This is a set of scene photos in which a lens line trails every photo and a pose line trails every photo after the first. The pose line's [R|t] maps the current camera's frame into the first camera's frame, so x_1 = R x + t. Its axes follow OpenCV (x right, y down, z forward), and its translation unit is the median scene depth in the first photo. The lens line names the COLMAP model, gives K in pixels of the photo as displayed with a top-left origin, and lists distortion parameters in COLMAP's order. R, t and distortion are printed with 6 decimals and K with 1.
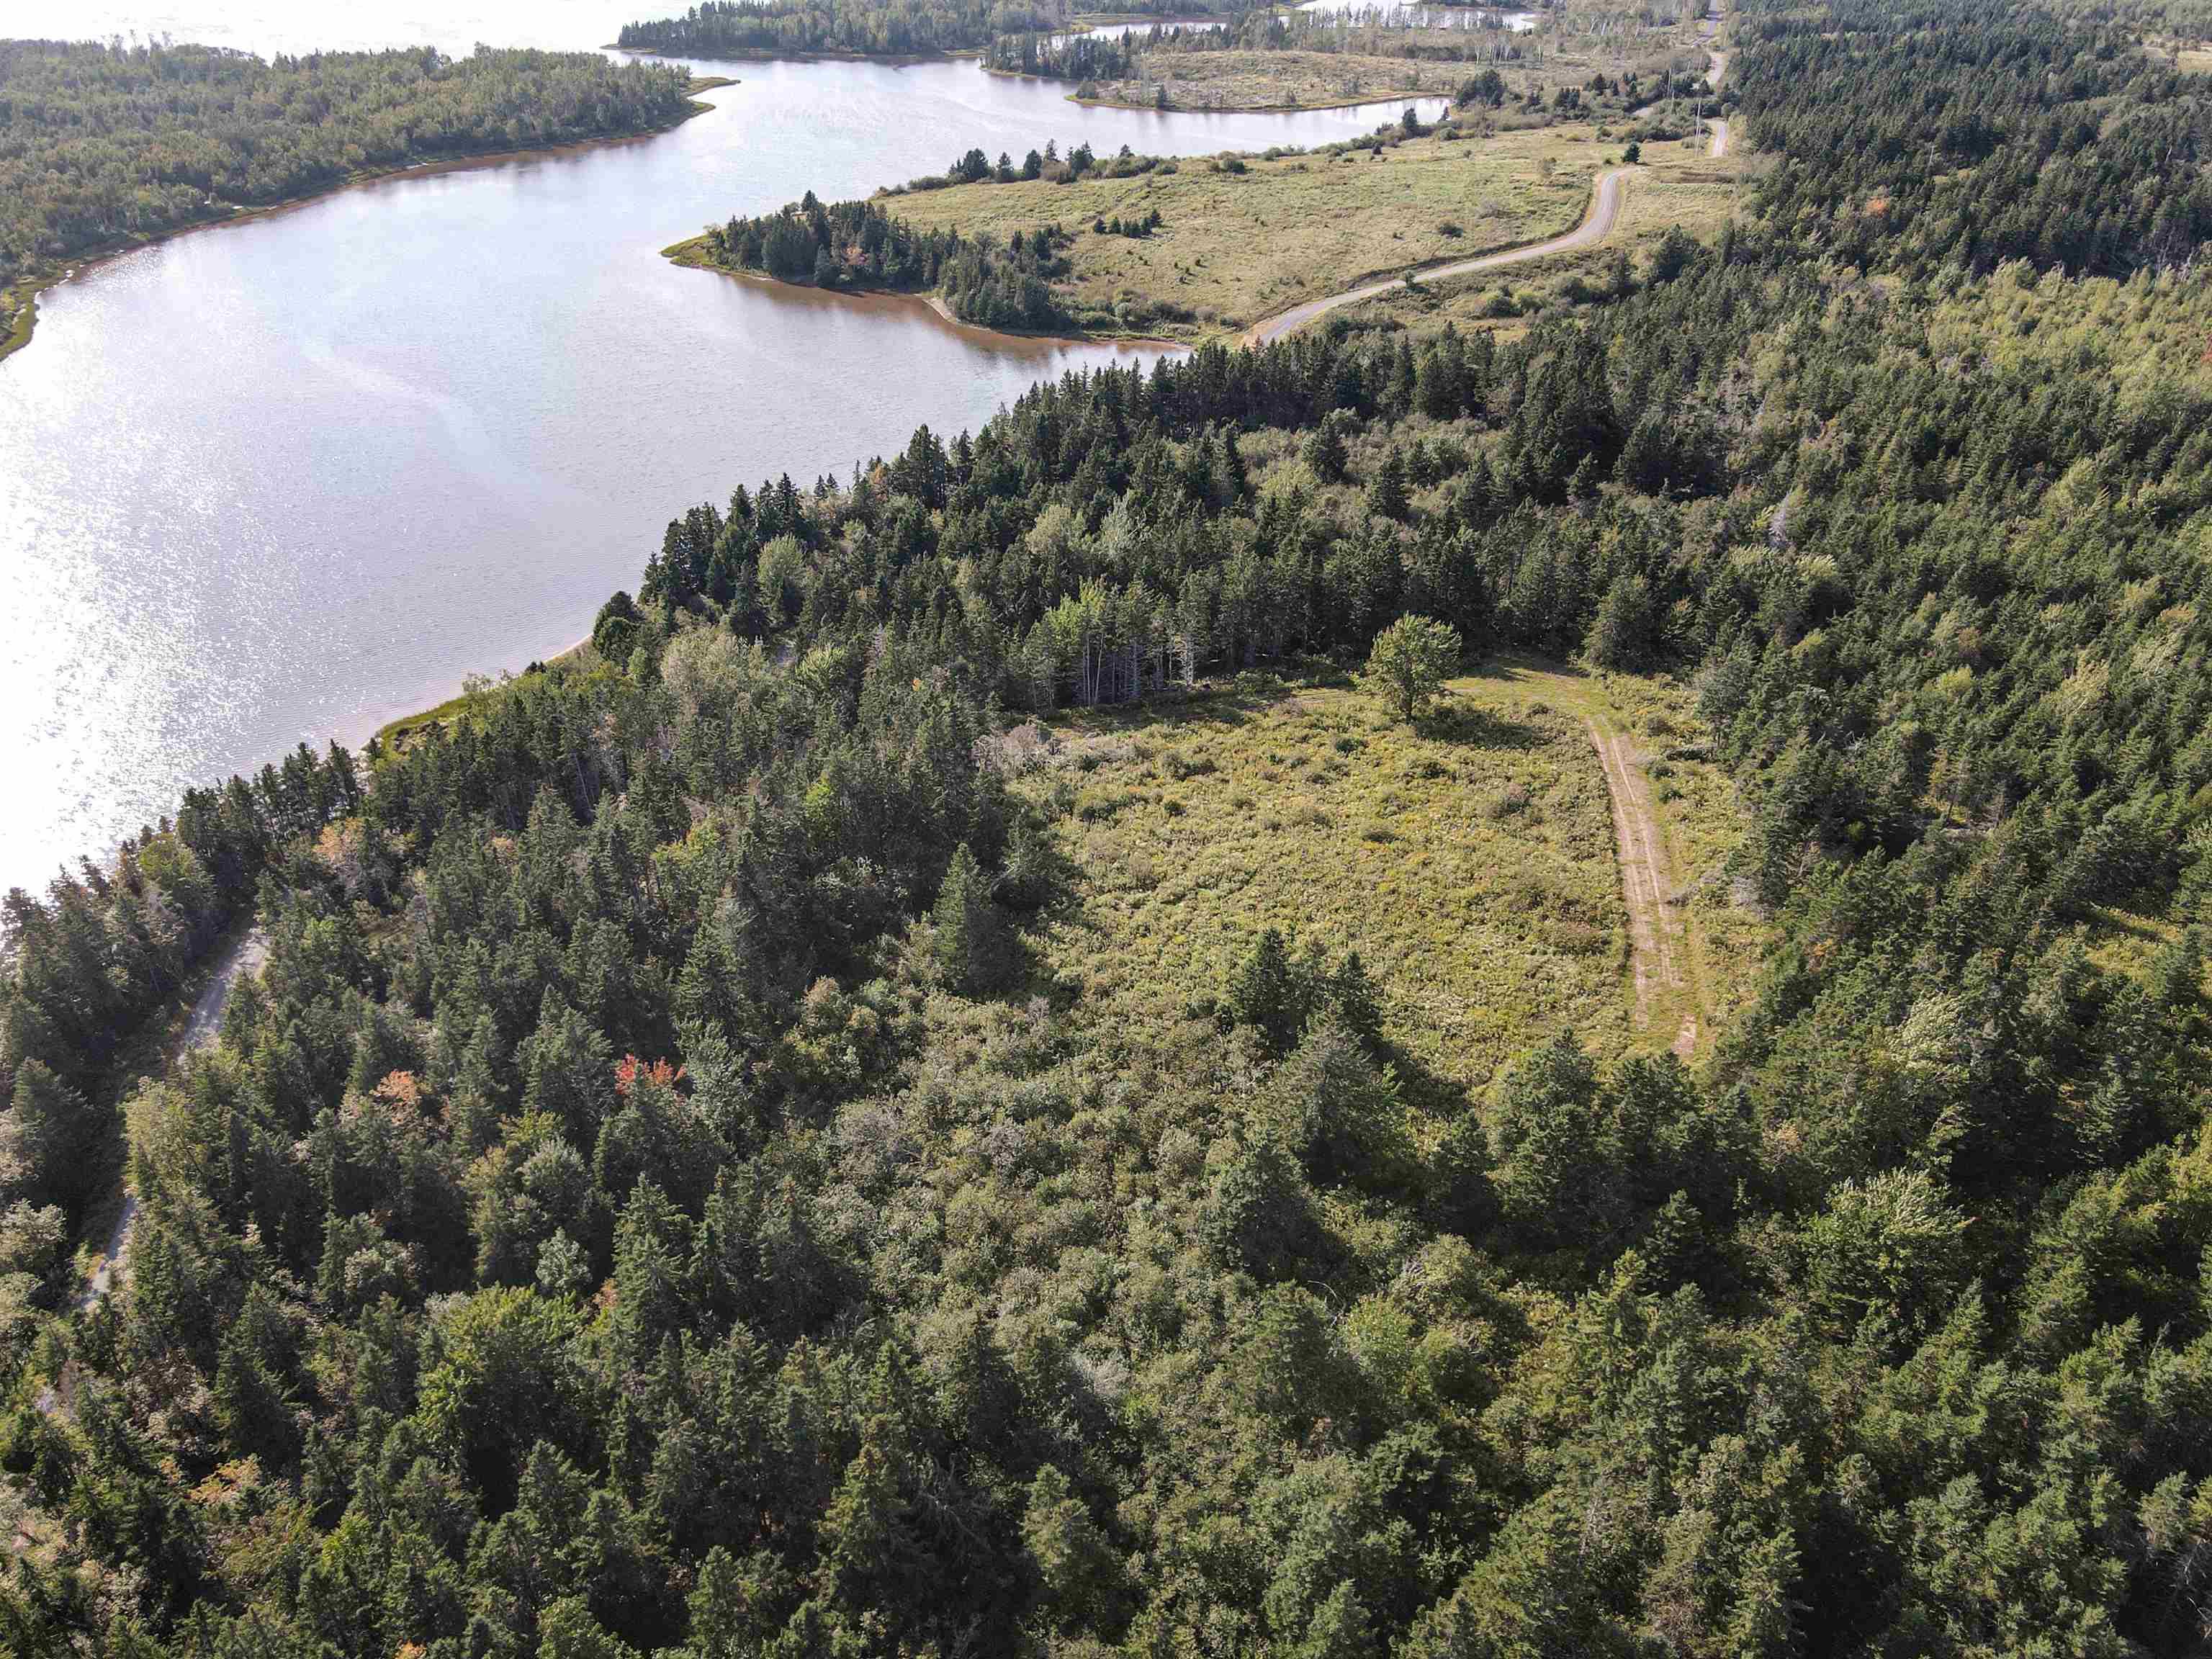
lens RADIAL K [[1622.1, 0, 1111.5], [0, 1622.1, 841.0], [0, 0, 1]] dist [-0.004940, 0.022207]
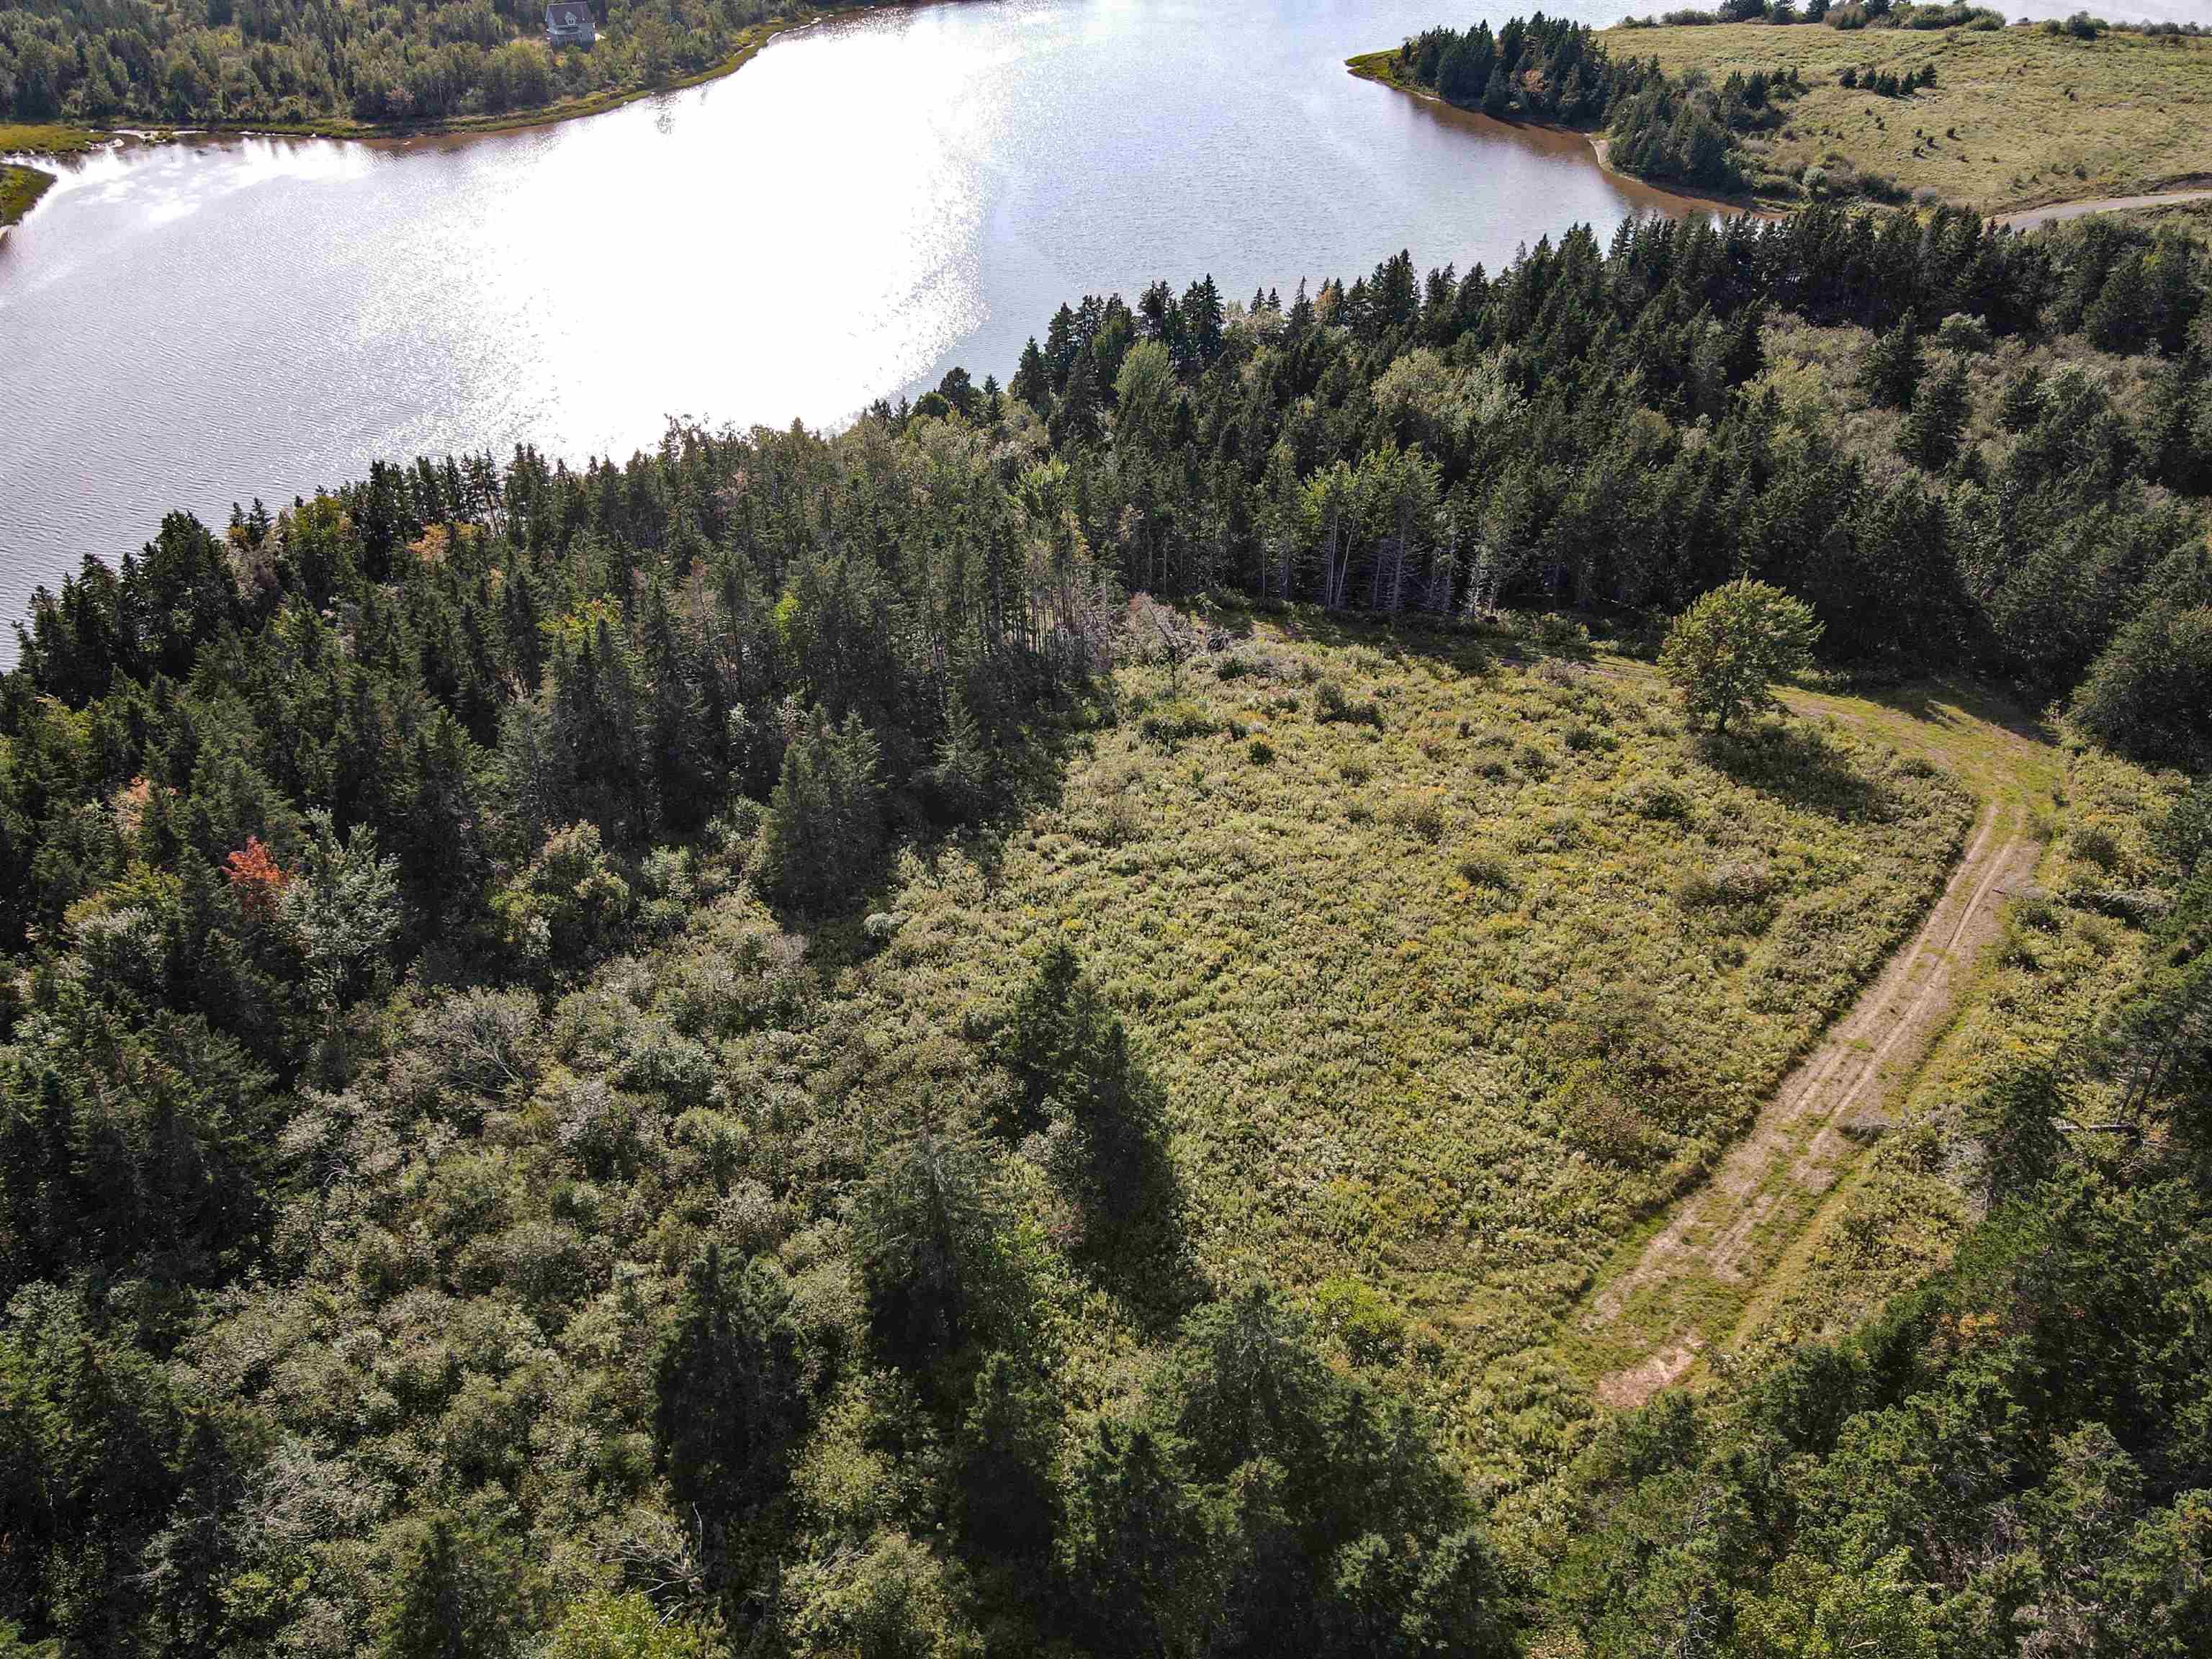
lens RADIAL K [[1622.1, 0, 1114.6], [0, 1622.1, 849.2], [0, 0, 1]] dist [-0.004940, 0.022207]
pose [[0.874234, 0.294295, -0.386141, 0.164575], [-0.266608, 0.955695, 0.124769, -0.031654], [0.405752, -0.006129, 0.913963, 0.197323]]
